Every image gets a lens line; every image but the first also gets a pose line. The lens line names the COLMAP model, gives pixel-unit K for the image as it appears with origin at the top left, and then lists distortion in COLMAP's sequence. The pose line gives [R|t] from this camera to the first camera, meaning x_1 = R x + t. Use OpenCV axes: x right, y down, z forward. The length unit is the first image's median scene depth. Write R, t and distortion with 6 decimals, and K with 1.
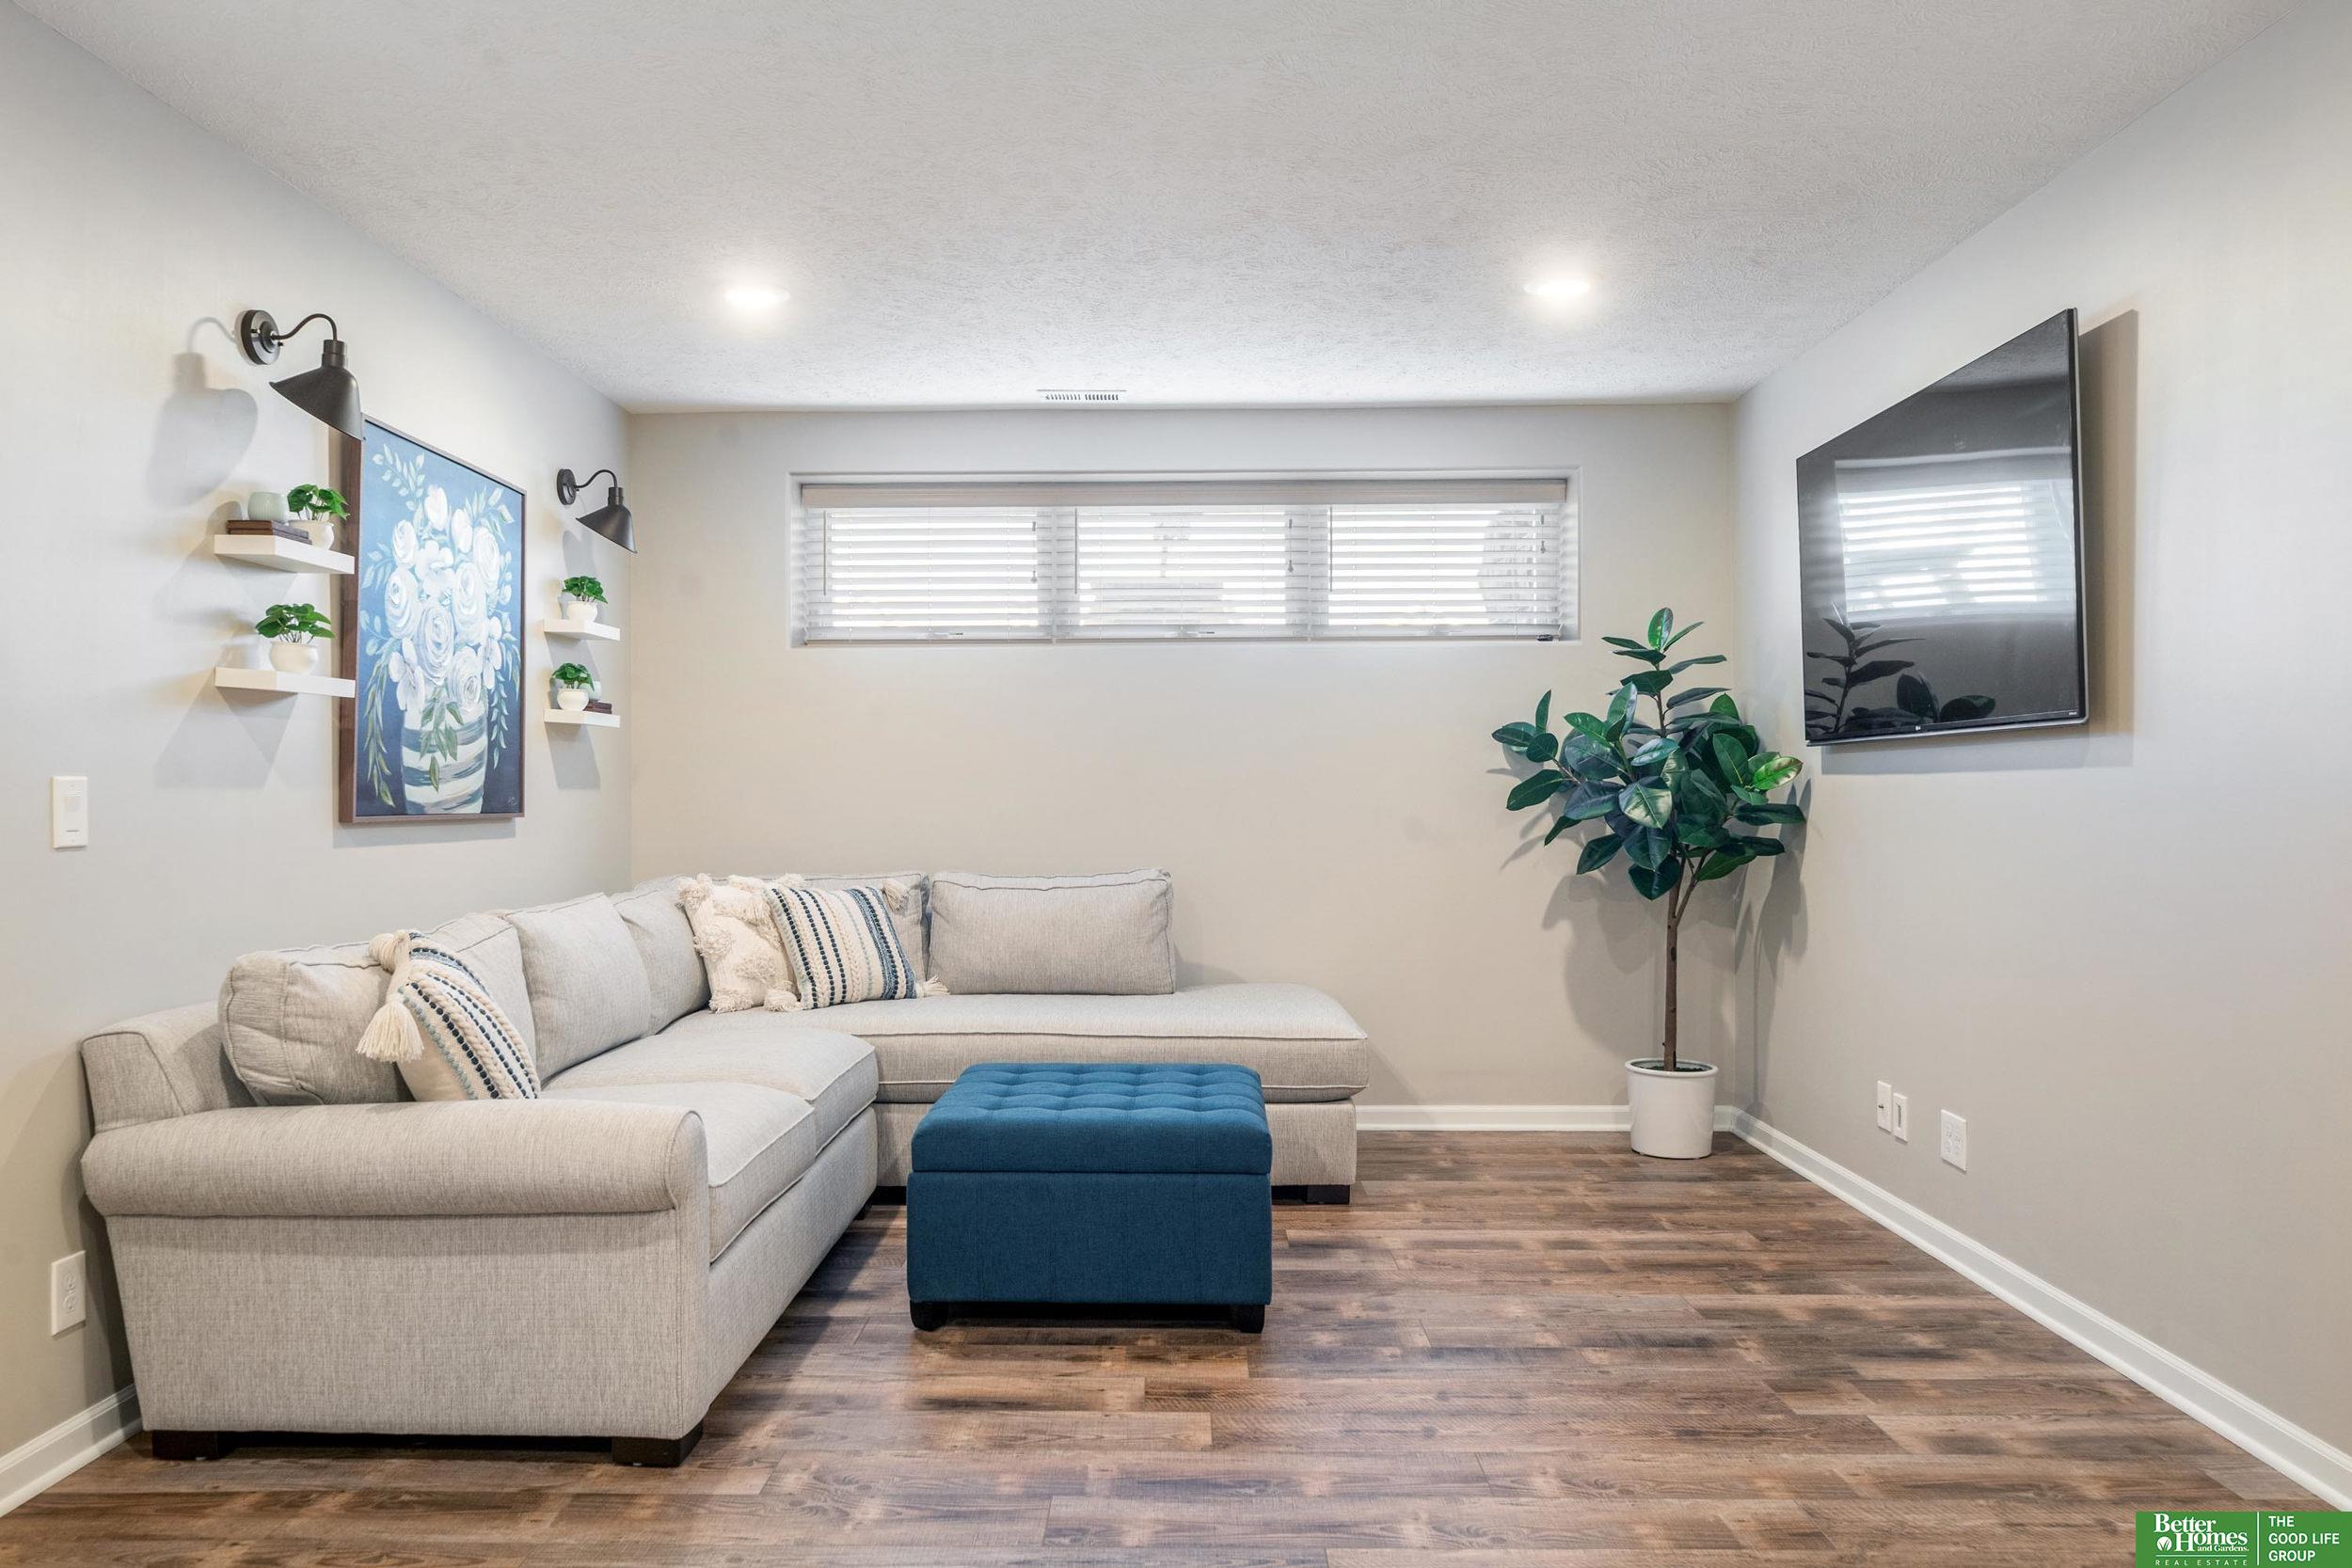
lens RADIAL K [[1608.8, 0, 1175.9], [0, 1608.8, 786.6], [0, 0, 1]] dist [0.003841, 0.000799]
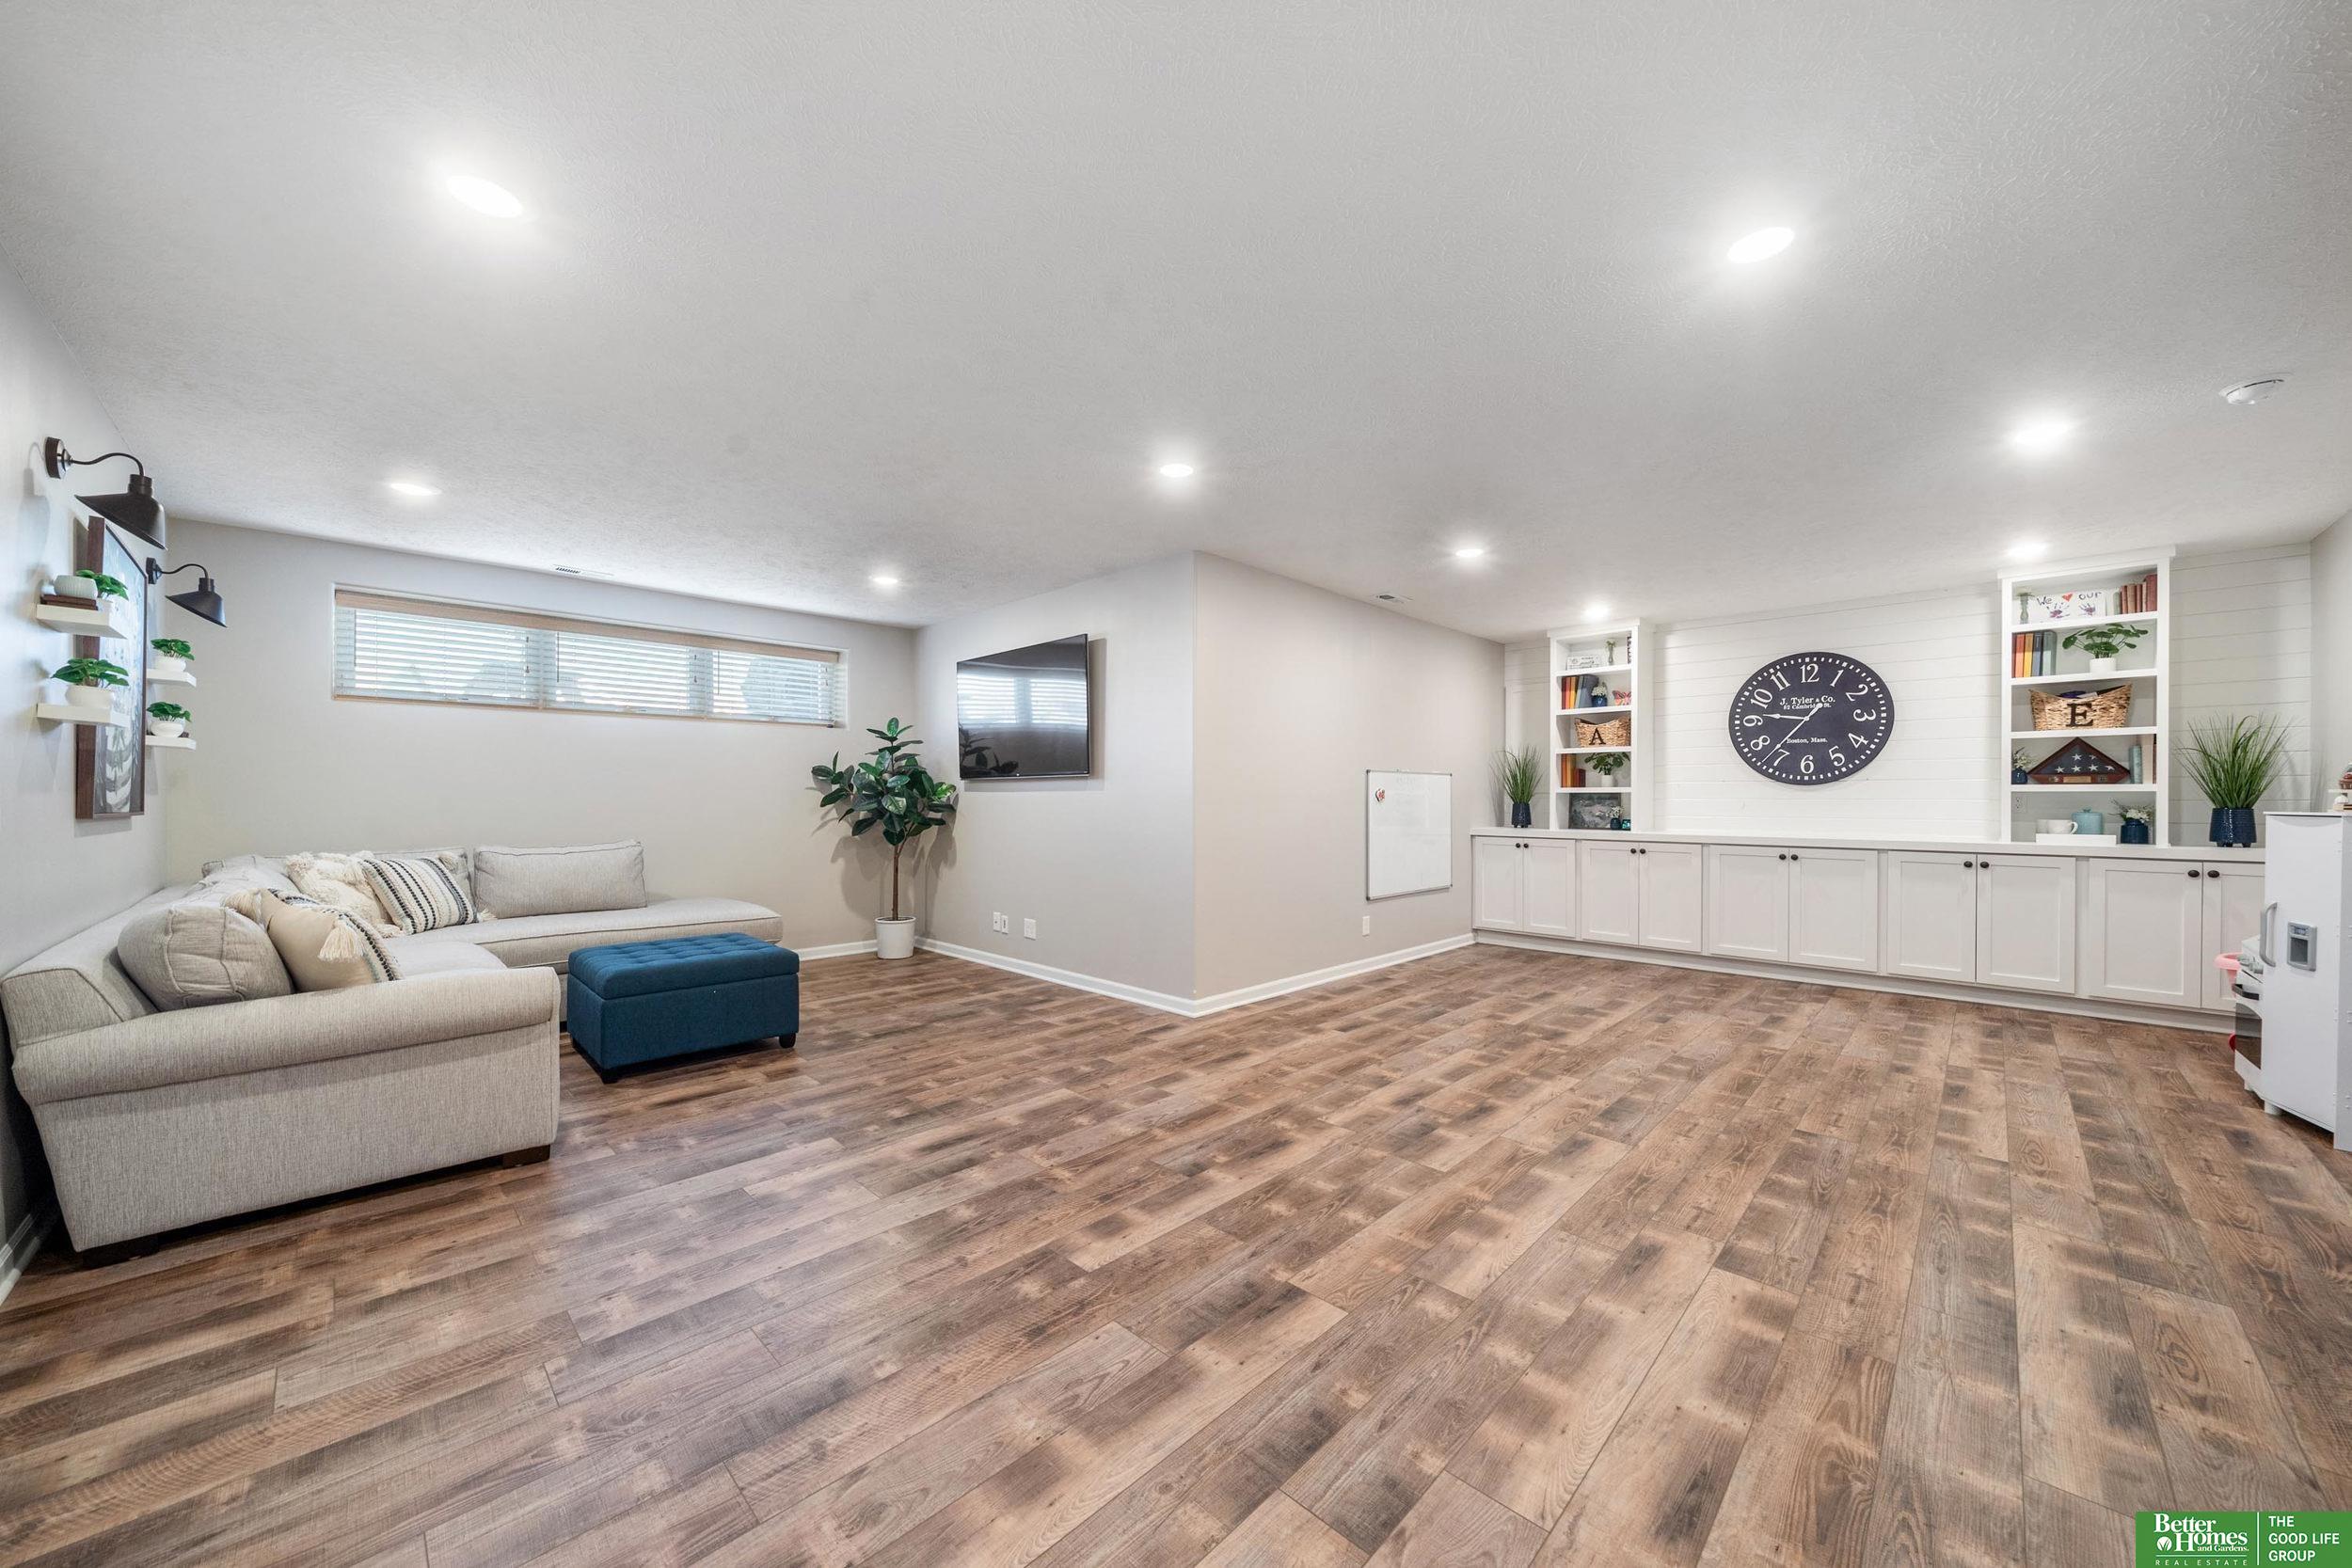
lens RADIAL K [[881.1, 0, 1178.3], [0, 881.1, 794.2], [0, 0, 1]] dist [-0.008129, 0.000734]
pose [[0.673816, 0.006241, 0.738873, -0.440201], [-0.004692, 0.999980, -0.004167, 0.000391], [-0.738884, -0.000659, 0.673832, -0.171335]]
